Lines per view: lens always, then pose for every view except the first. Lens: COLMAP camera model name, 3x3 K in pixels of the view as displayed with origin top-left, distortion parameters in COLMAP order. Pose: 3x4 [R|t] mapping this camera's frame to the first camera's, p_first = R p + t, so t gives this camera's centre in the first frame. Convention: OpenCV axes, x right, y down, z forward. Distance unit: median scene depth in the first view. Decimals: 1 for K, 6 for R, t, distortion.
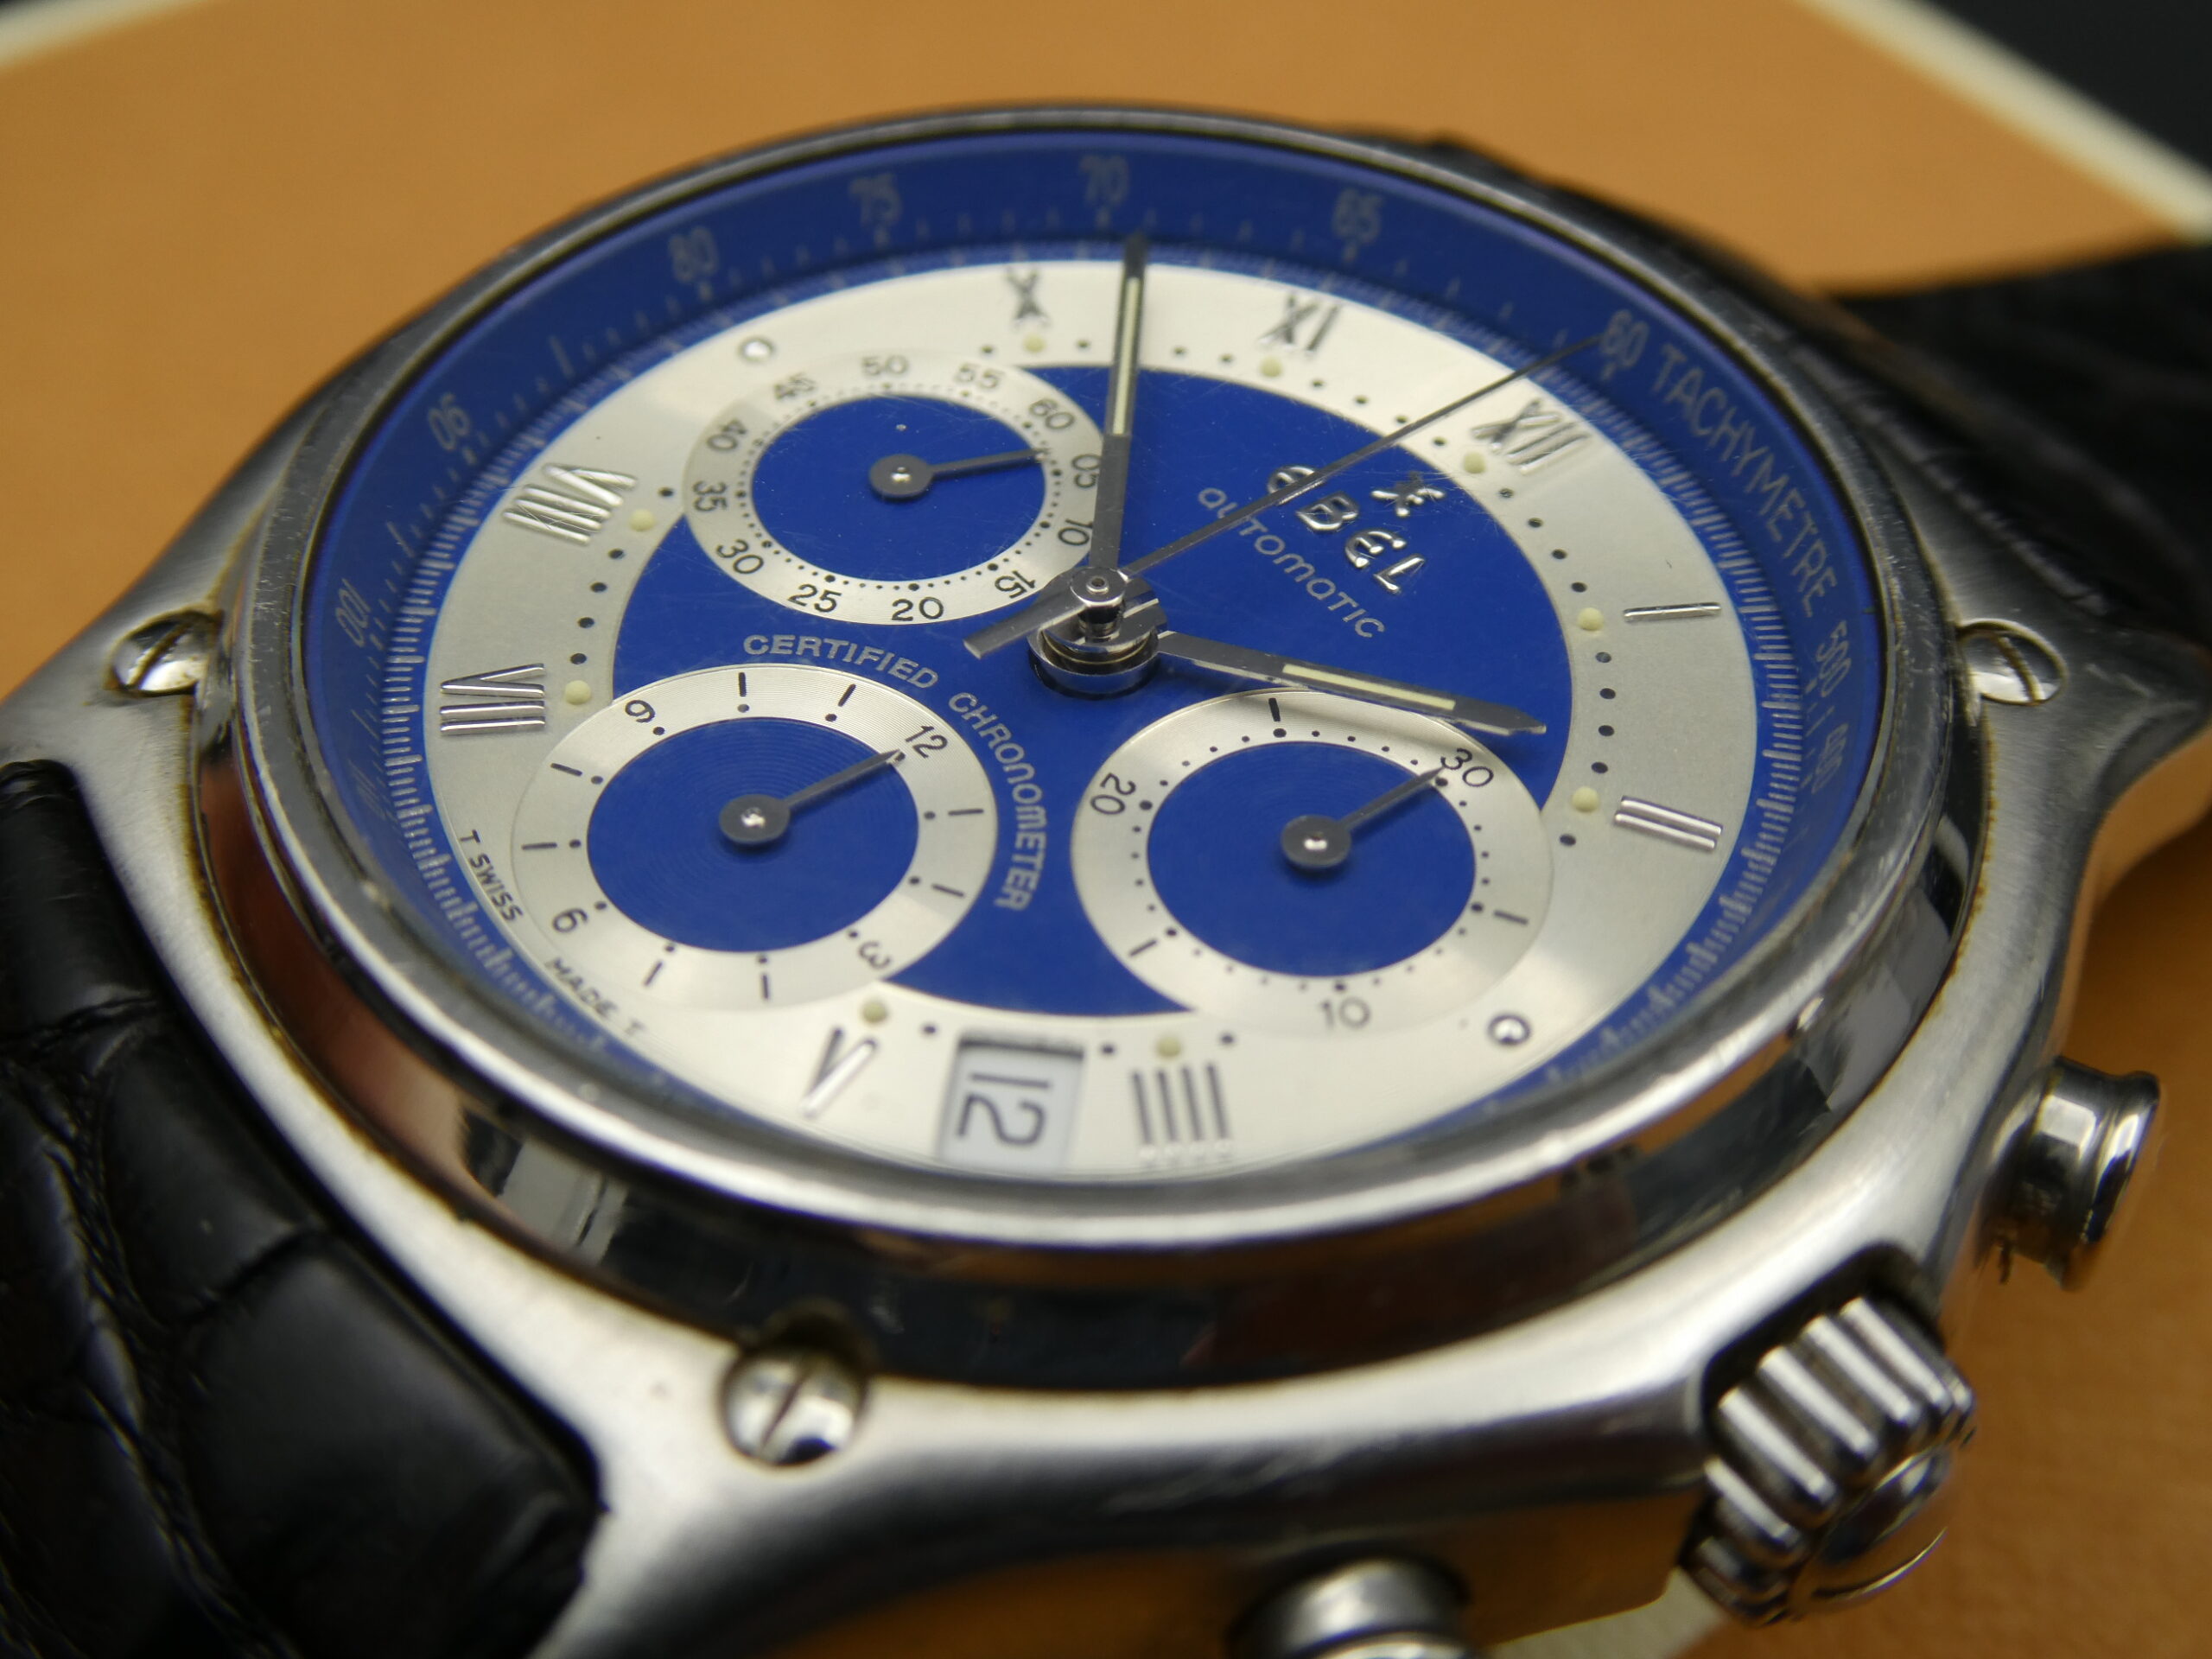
lens RADIAL K [[3244.0, 0, 1166.1], [0, 3244.0, 786.5], [0, 0, 1]] dist [-0.151713, 0.000000]
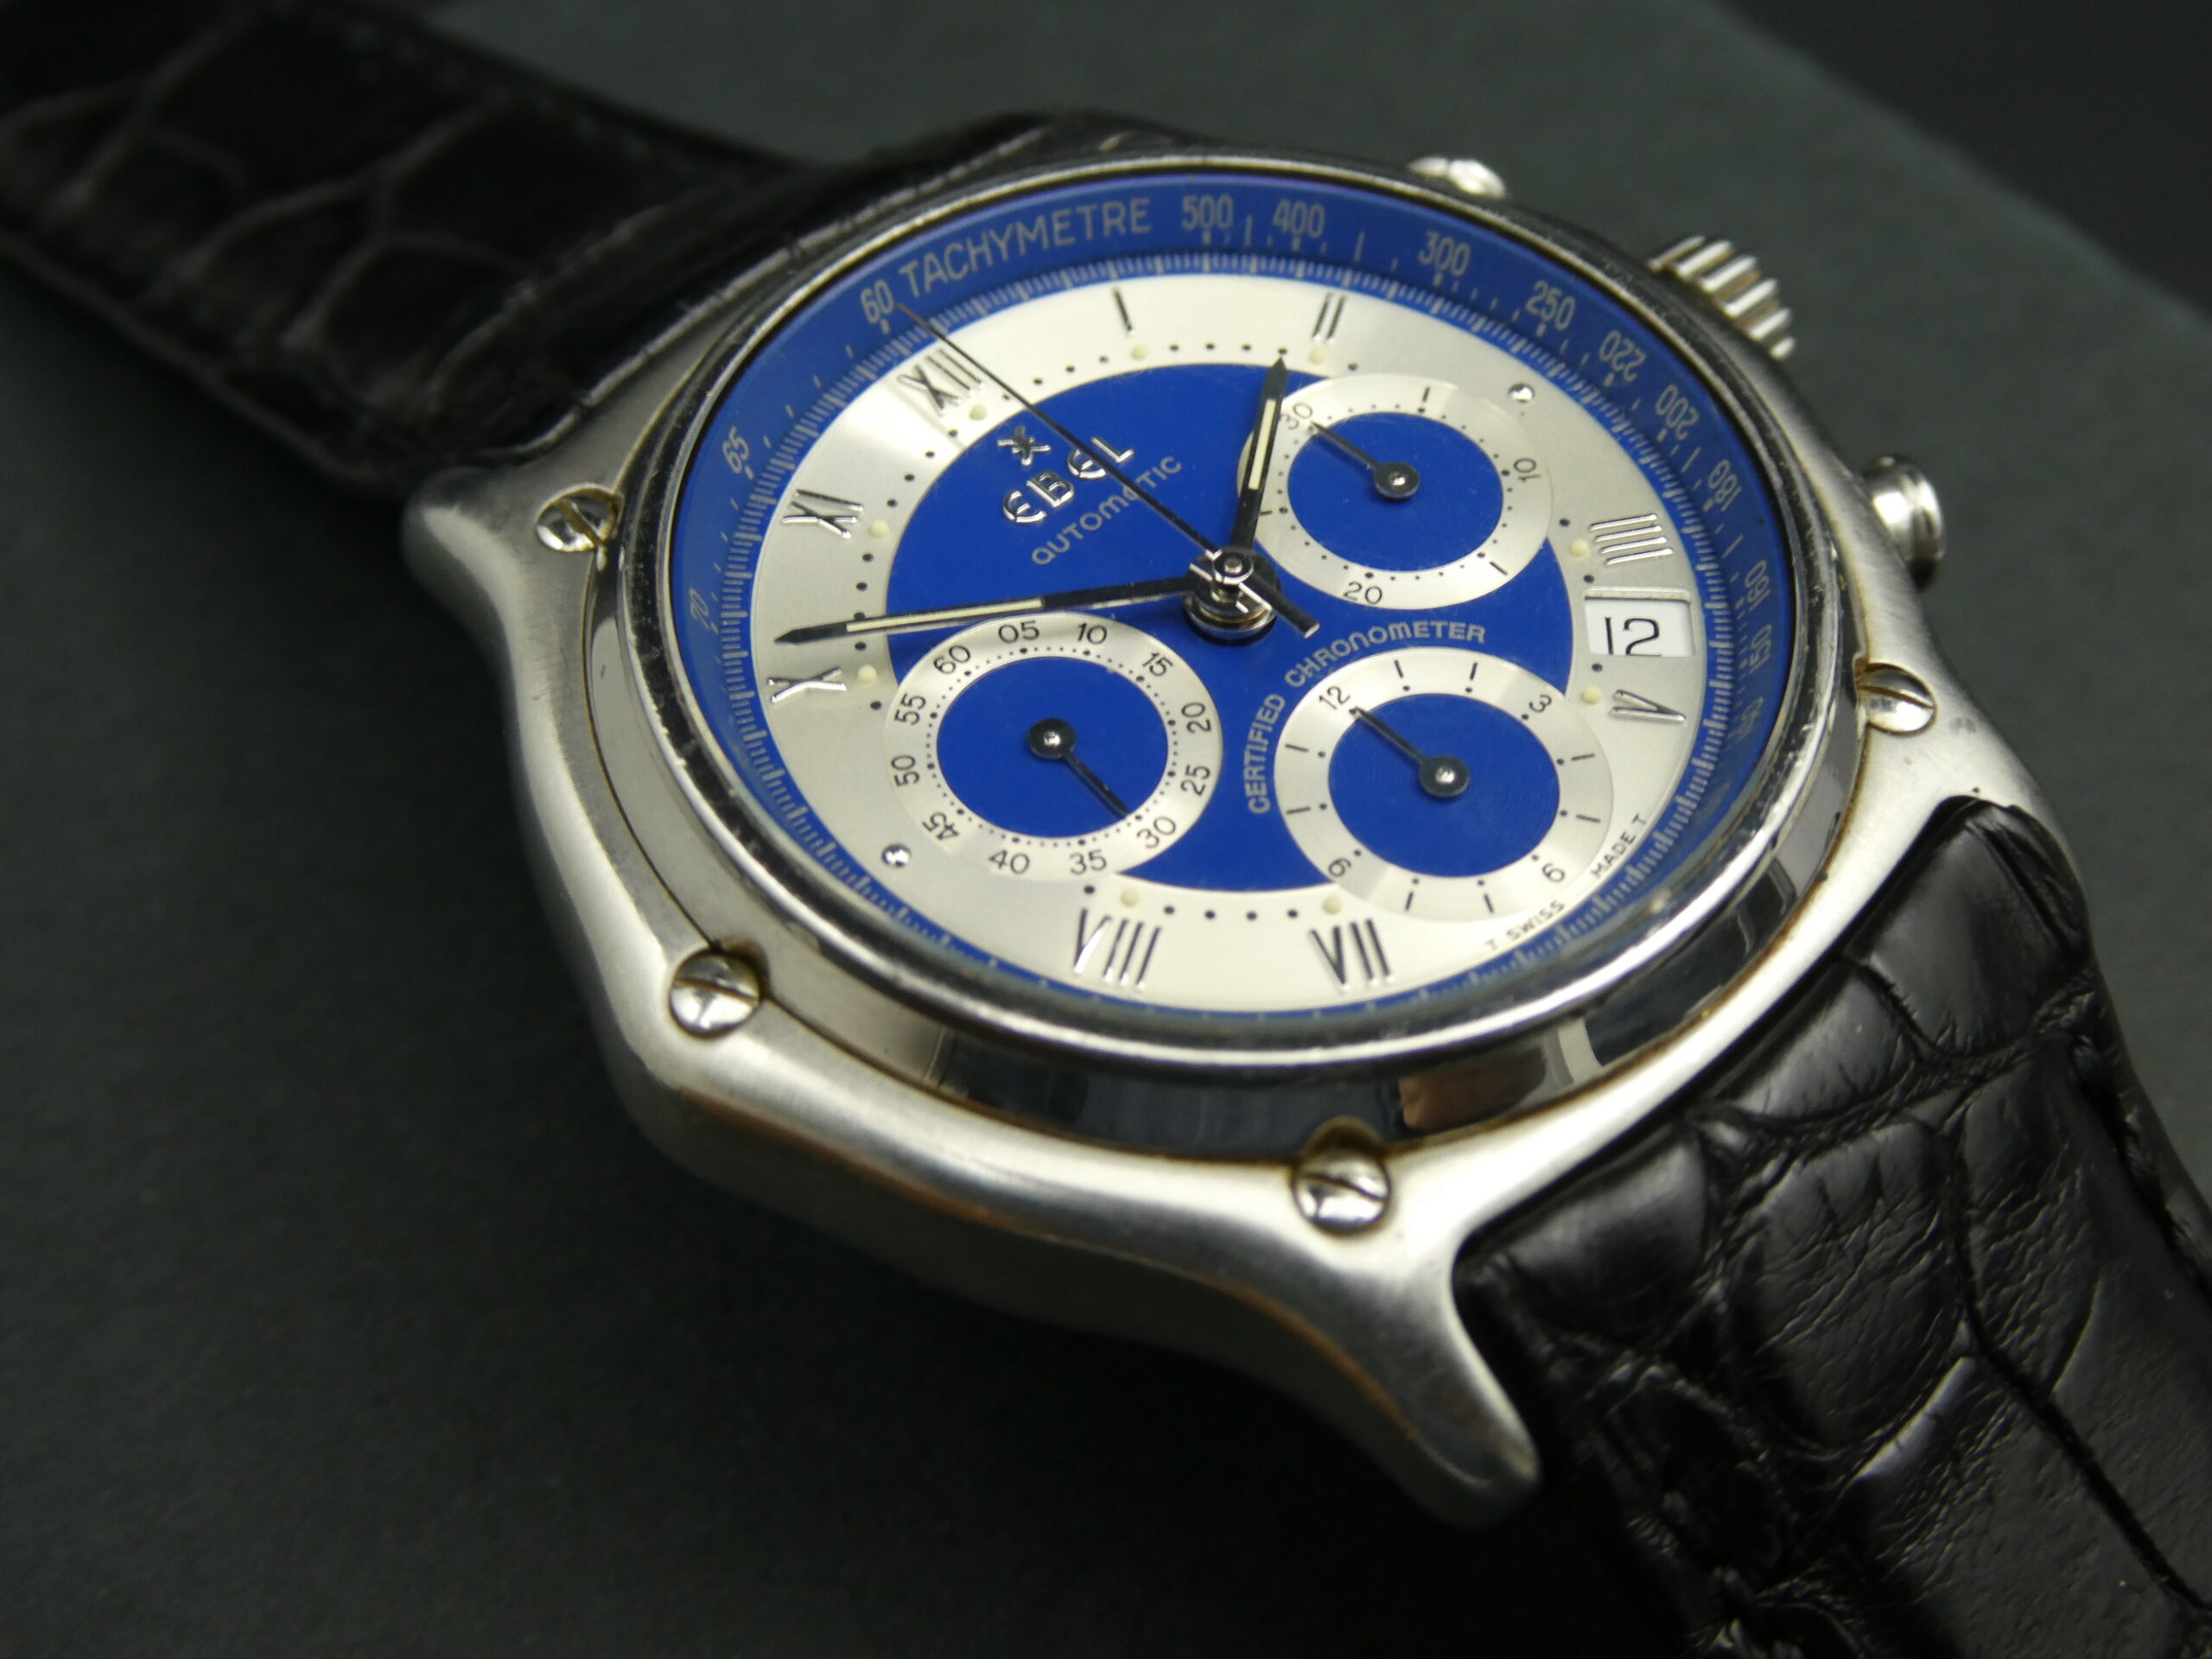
lens RADIAL K [[3244.0, 0, 1085.3], [0, 3244.0, 830.9], [0, 0, 1]] dist [-0.151713, 0.000000]
pose [[-0.091631, -0.828756, 0.552057, -0.891758], [0.688891, 0.347561, 0.636105, -0.966475], [-0.719050, 0.438594, 0.539076, 0.346236]]
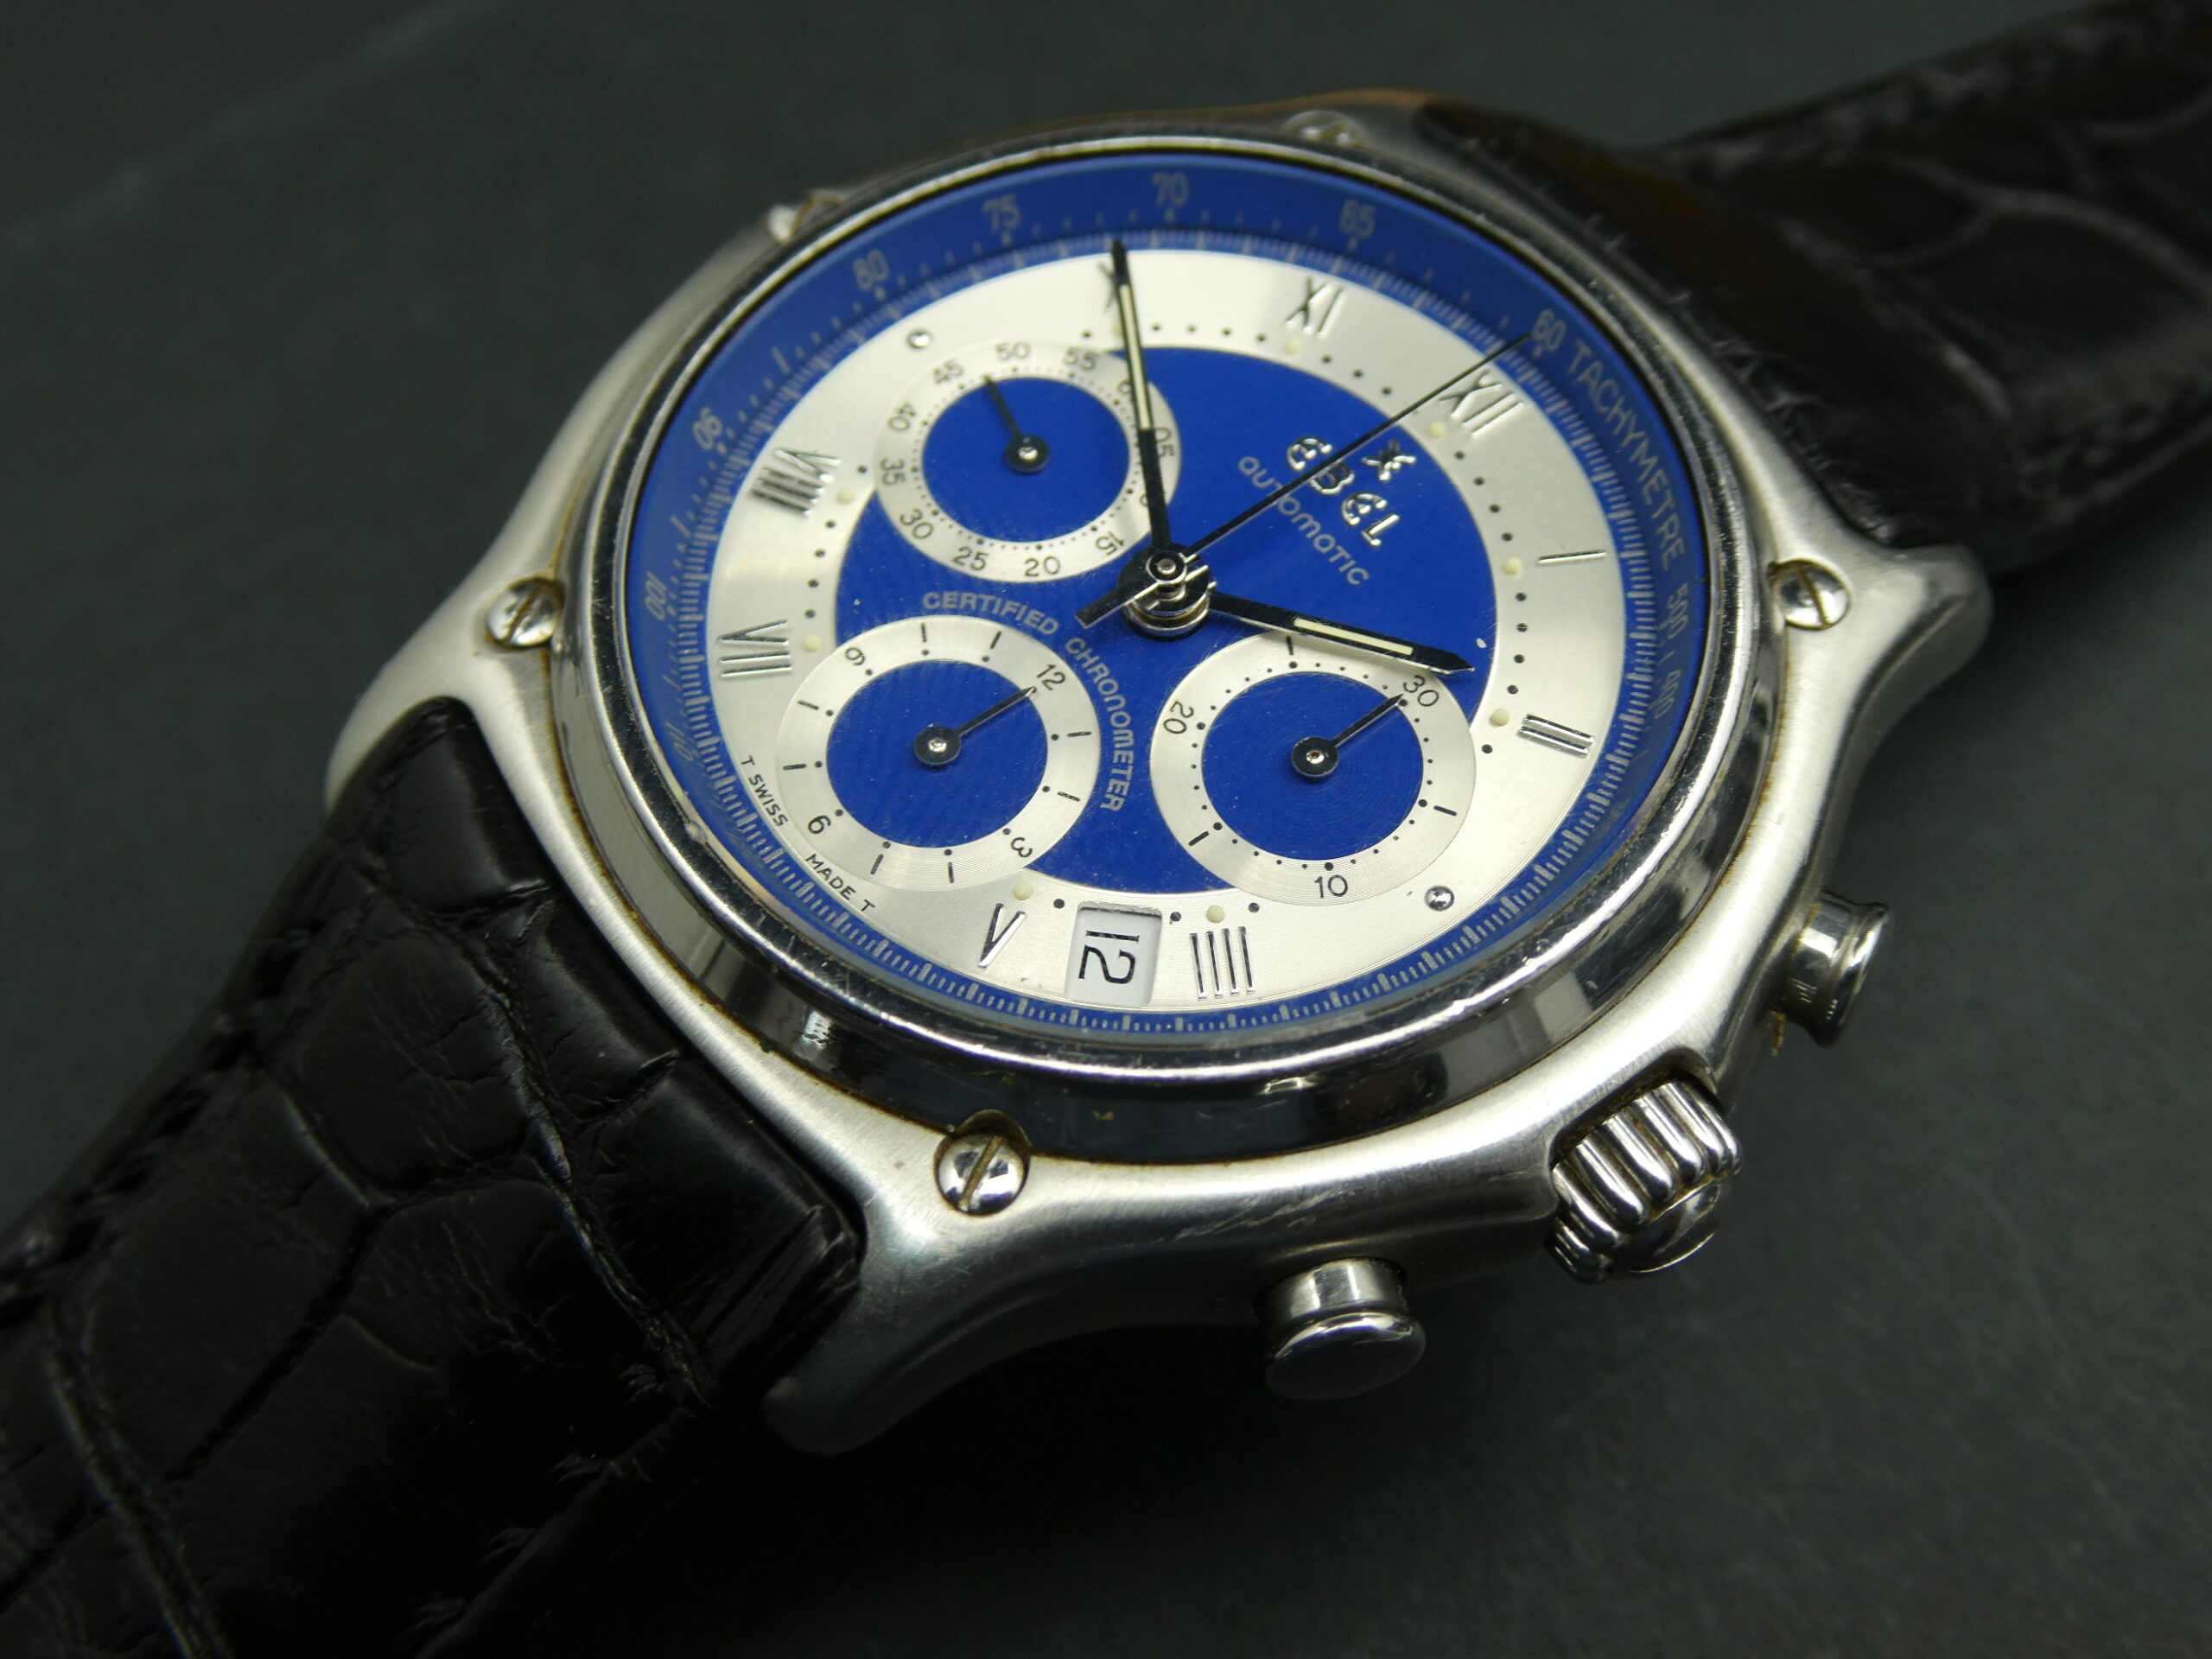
lens RADIAL K [[3244.0, 0, 1137.4], [0, 3244.0, 772.7], [0, 0, 1]] dist [-0.151713, 0.000000]
pose [[0.998908, -0.008070, -0.046029, 0.032175], [0.018663, 0.971907, 0.234624, -0.316471], [0.042843, -0.235226, 0.970996, -0.434434]]
